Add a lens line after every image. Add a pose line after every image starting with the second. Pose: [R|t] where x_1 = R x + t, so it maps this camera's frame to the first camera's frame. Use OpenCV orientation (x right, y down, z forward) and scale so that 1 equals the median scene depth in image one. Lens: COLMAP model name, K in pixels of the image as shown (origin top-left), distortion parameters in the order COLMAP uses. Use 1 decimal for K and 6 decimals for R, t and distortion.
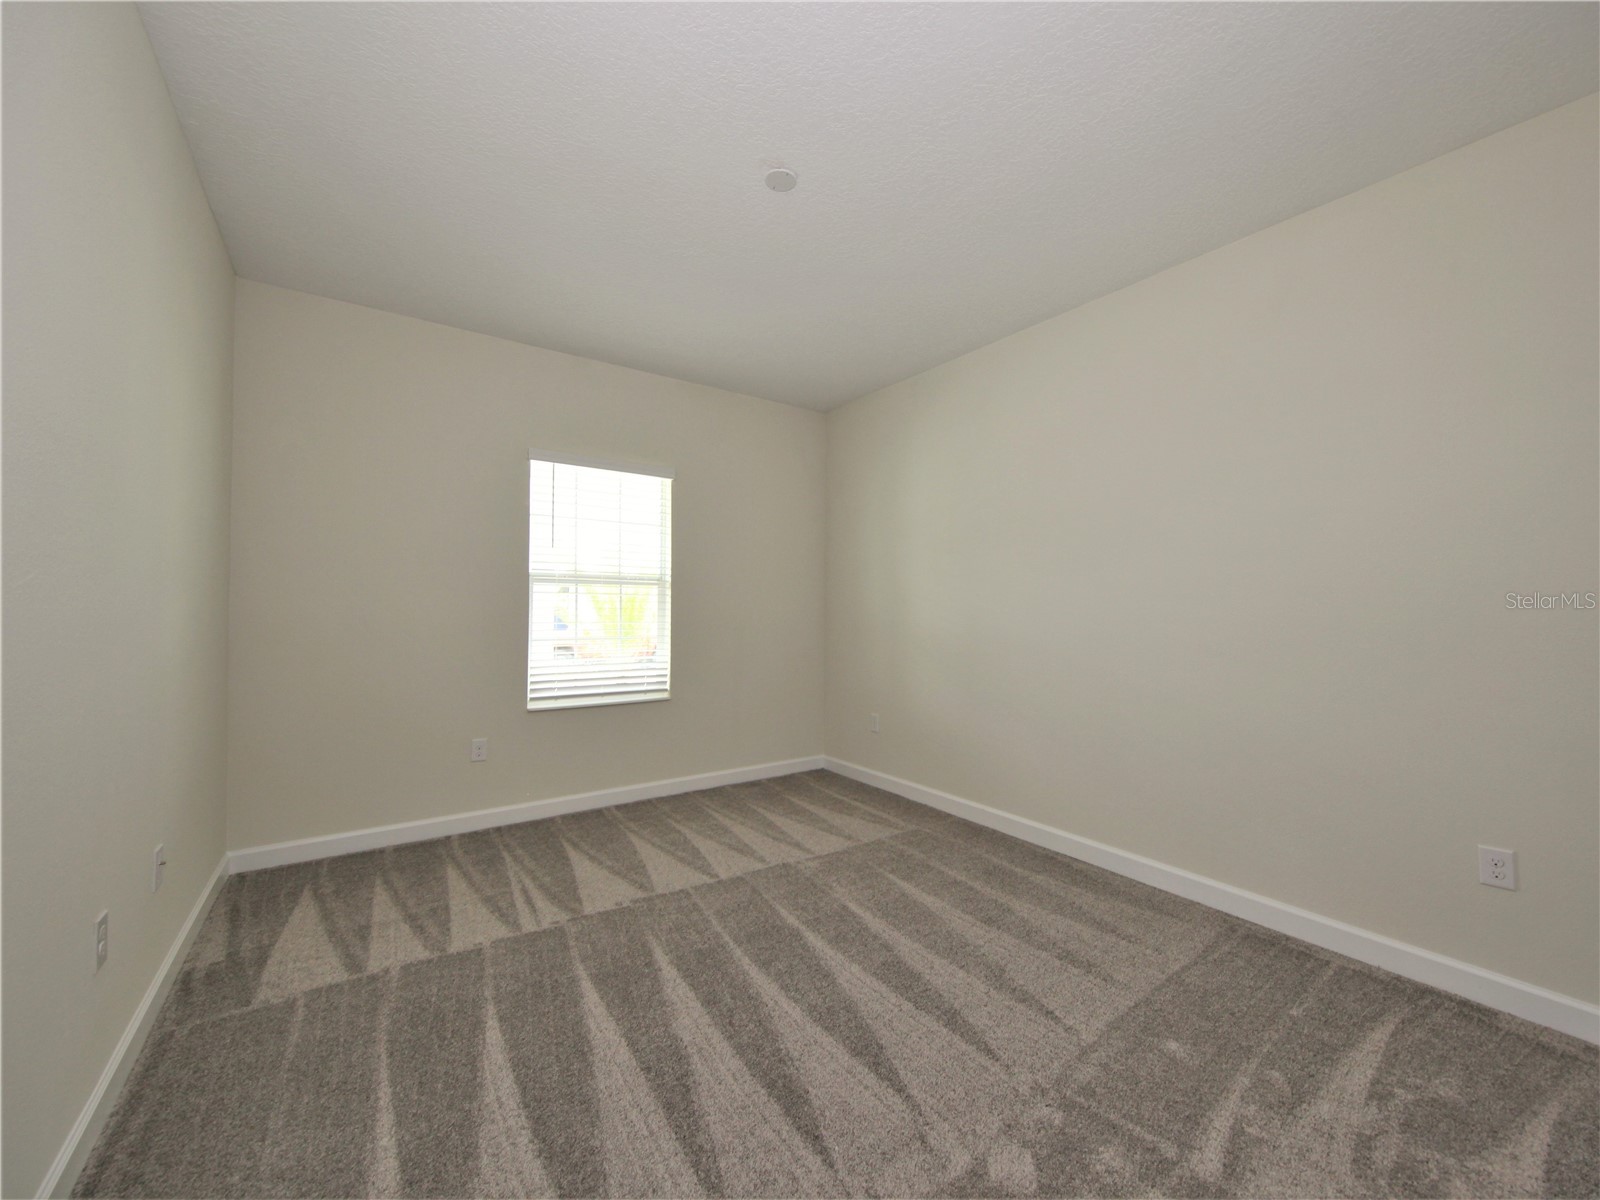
lens RADIAL K [[571.8, 0, 800.0], [0, 571.8, 600.0], [0, 0, 1]] dist [0.010293, -0.006217]
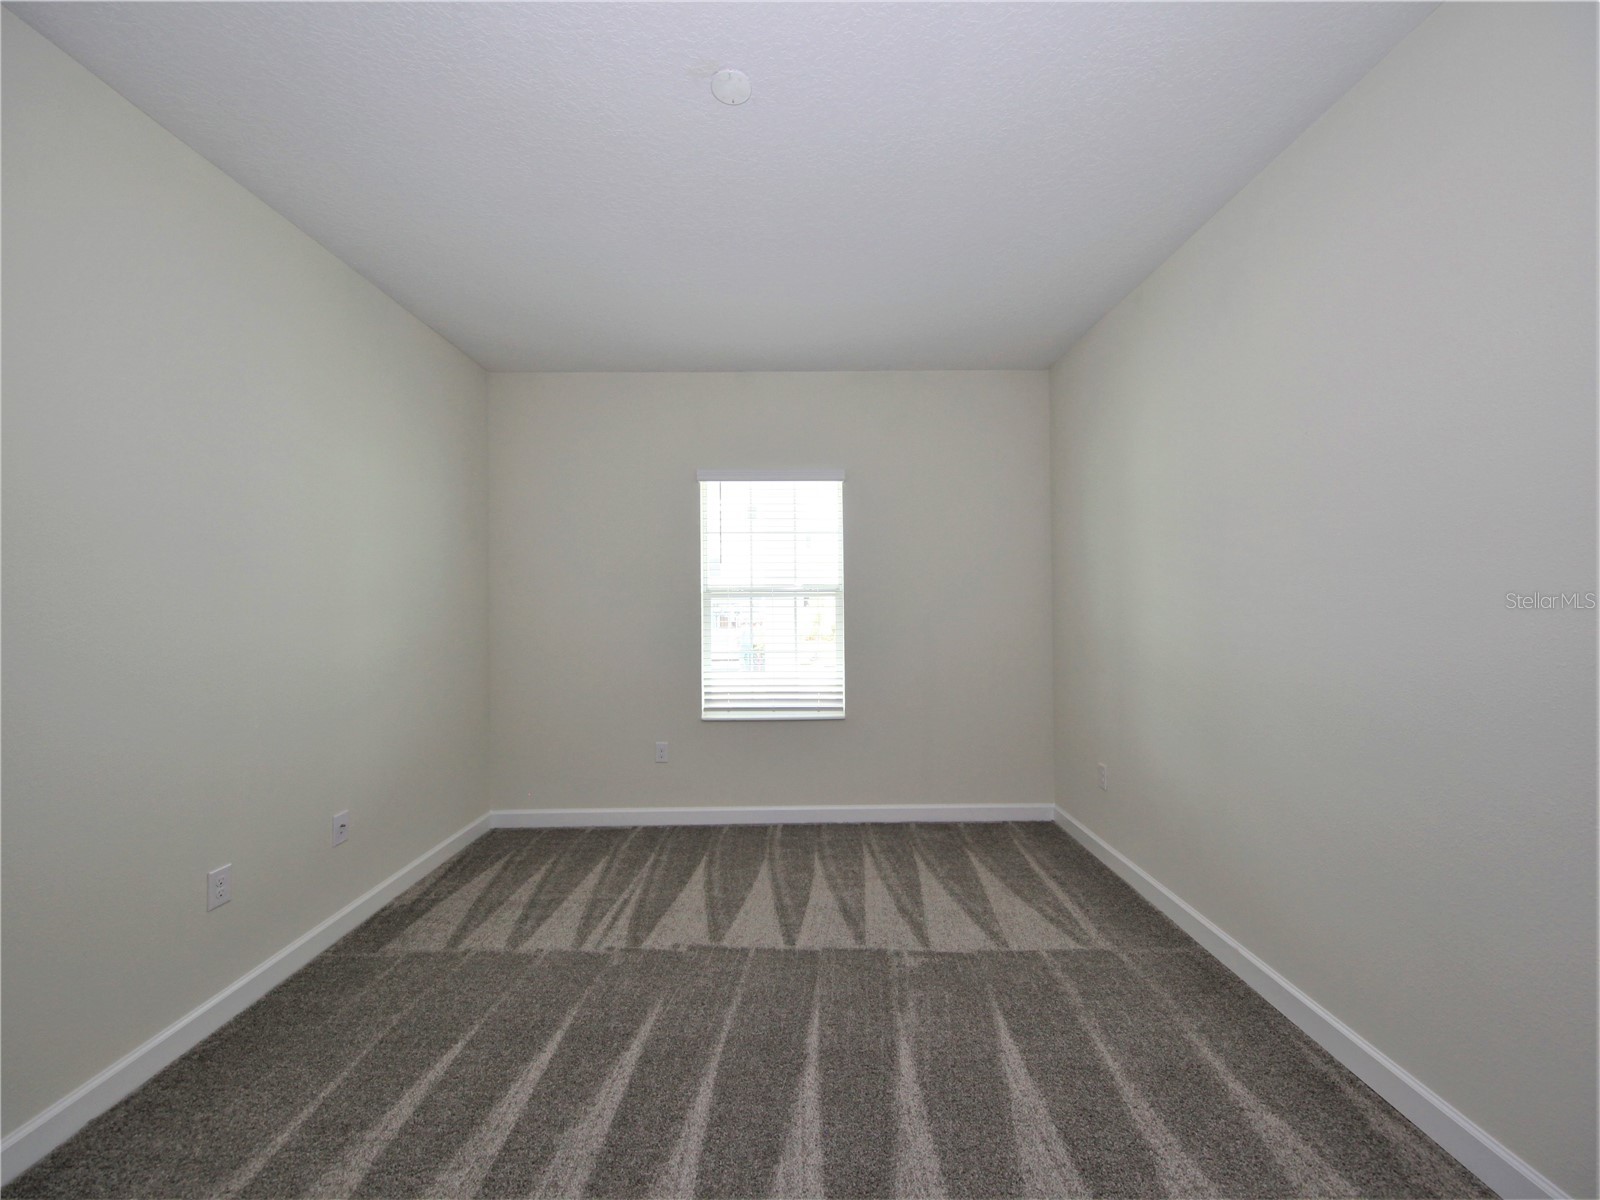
lens RADIAL K [[571.8, 0, 800.0], [0, 571.8, 600.0], [0, 0, 1]] dist [0.010293, -0.006217]
pose [[0.844514, -0.018974, -0.535198, 0.285106], [0.020024, 0.999792, -0.003849, -0.022694], [0.535160, -0.007466, 0.844718, 0.245334]]
